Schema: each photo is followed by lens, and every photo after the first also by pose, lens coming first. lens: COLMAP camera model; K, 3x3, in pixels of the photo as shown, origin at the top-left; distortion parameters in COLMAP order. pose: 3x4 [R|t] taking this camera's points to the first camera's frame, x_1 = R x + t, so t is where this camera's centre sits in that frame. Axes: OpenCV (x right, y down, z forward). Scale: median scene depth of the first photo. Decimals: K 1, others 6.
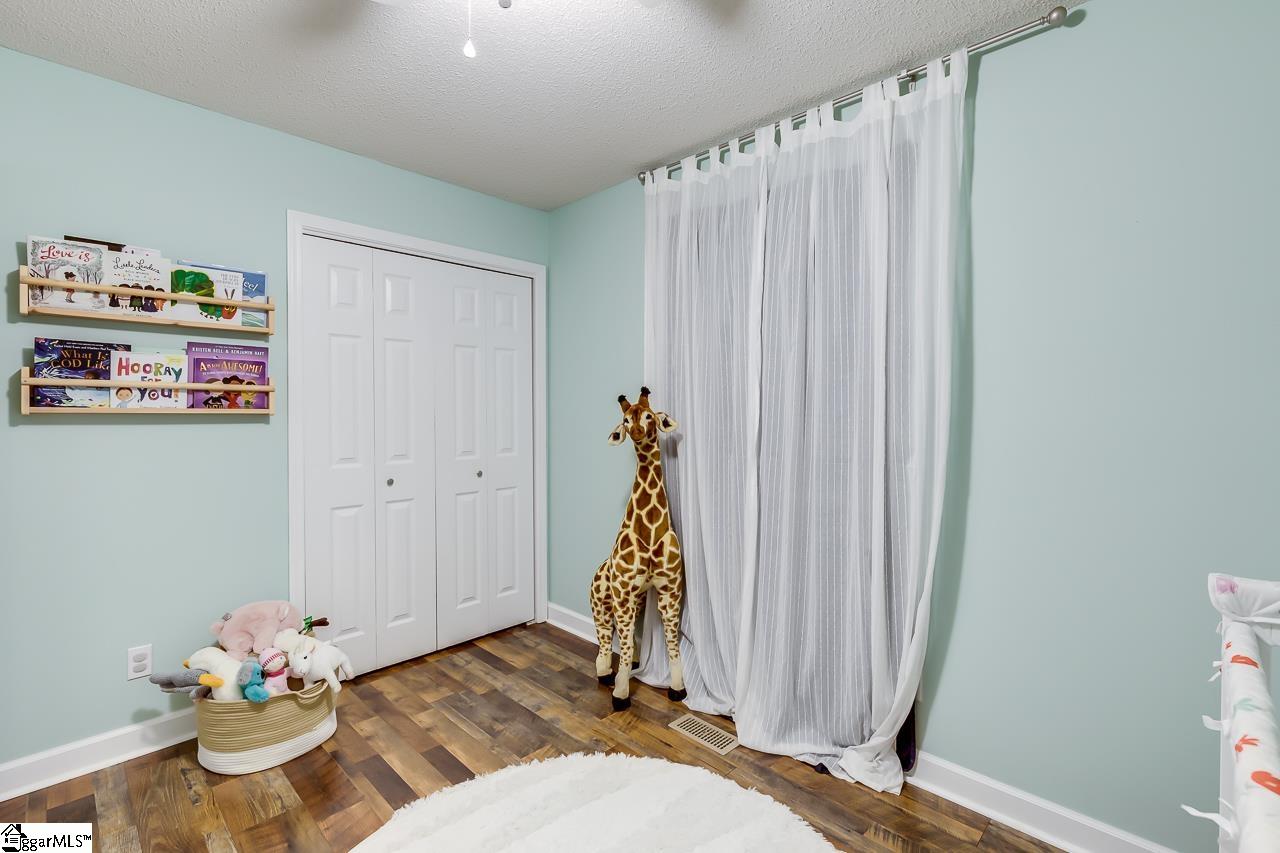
lens RADIAL K [[579.1, 0, 644.0], [0, 579.1, 414.9], [0, 0, 1]] dist [0.009754, -0.000240]
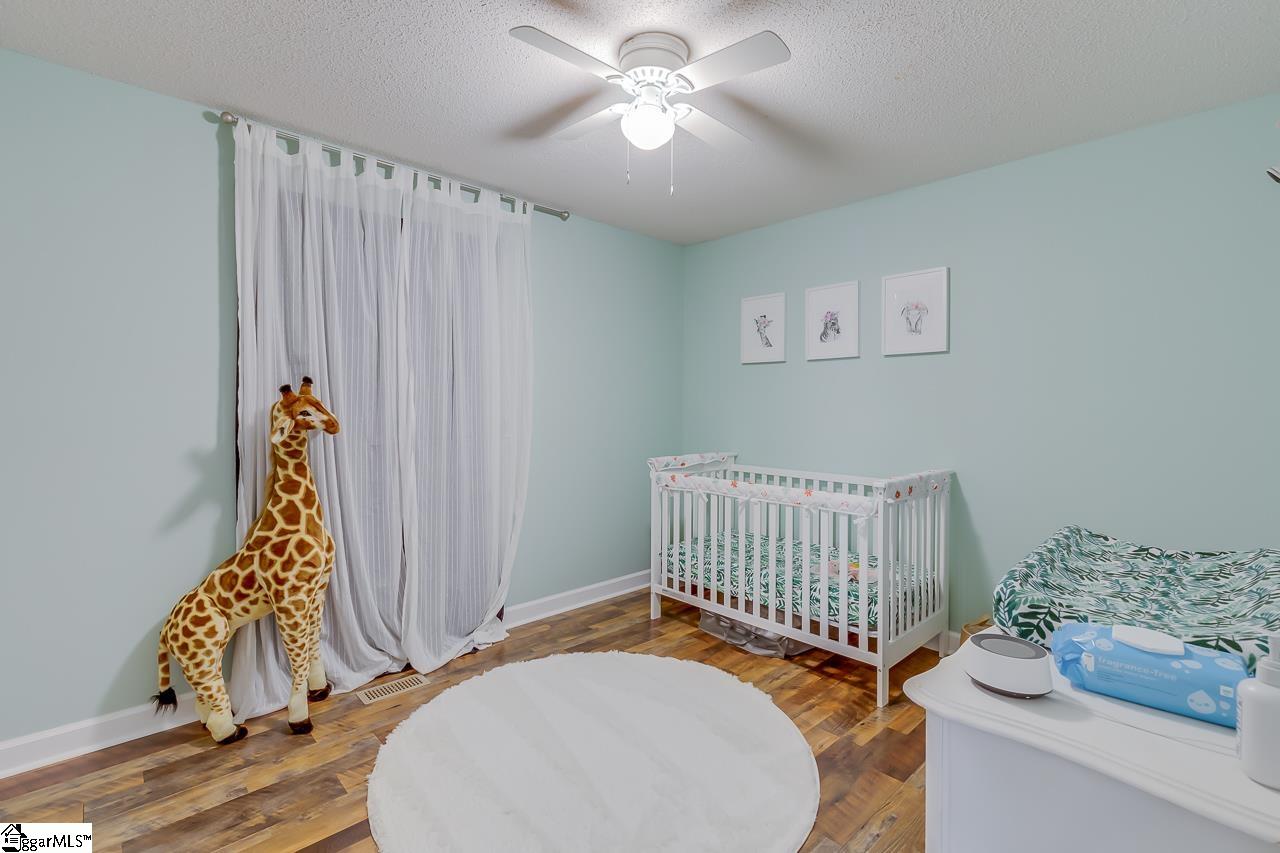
lens RADIAL K [[584.6, 0, 638.8], [0, 584.6, 395.1], [0, 0, 1]] dist [-0.011820, -0.000127]
pose [[0.041692, 0.006250, 0.999111, -0.980633], [0.005863, 0.999962, -0.006500, -0.009552], [-0.999113, 0.006128, 0.041654, 0.464875]]
